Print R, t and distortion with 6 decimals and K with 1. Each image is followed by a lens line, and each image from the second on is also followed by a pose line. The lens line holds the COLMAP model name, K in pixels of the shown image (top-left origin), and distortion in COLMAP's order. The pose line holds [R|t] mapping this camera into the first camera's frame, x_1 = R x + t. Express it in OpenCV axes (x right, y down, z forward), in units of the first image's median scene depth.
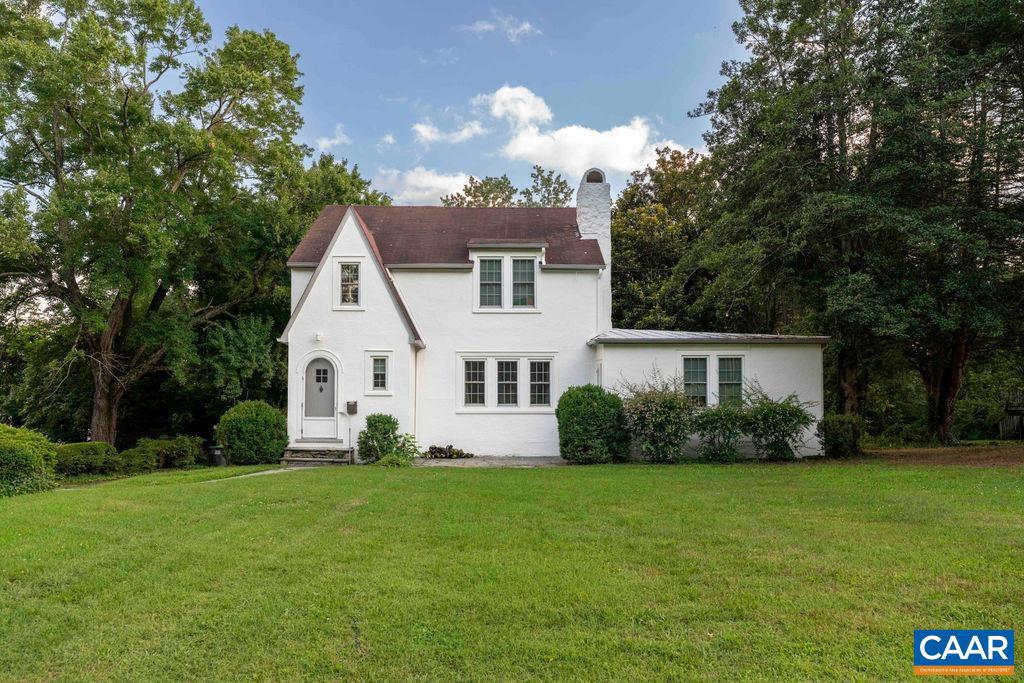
lens RADIAL K [[709.8, 0, 513.0], [0, 709.8, 351.4], [0, 0, 1]] dist [0.007659, -0.000558]
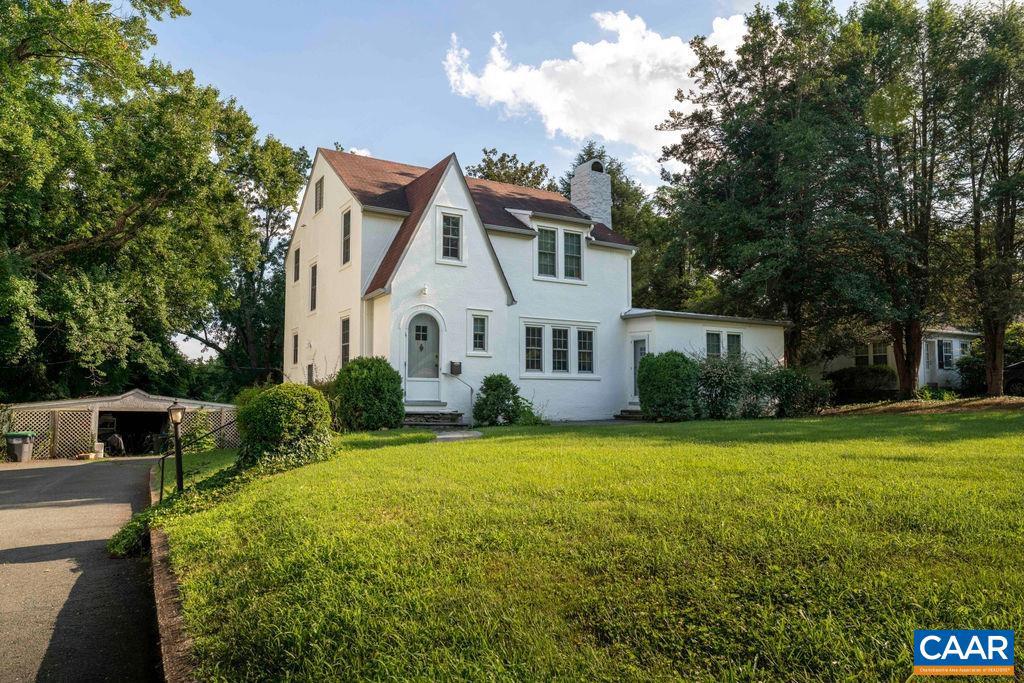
lens RADIAL K [[692.6, 0, 511.4], [0, 692.6, 333.1], [0, 0, 1]] dist [-0.001198, 0.000946]
pose [[0.866602, 0.046780, 0.496803, -0.574472], [-0.035461, 0.998852, -0.032197, 0.055000], [-0.497739, 0.010285, 0.867266, 0.156656]]
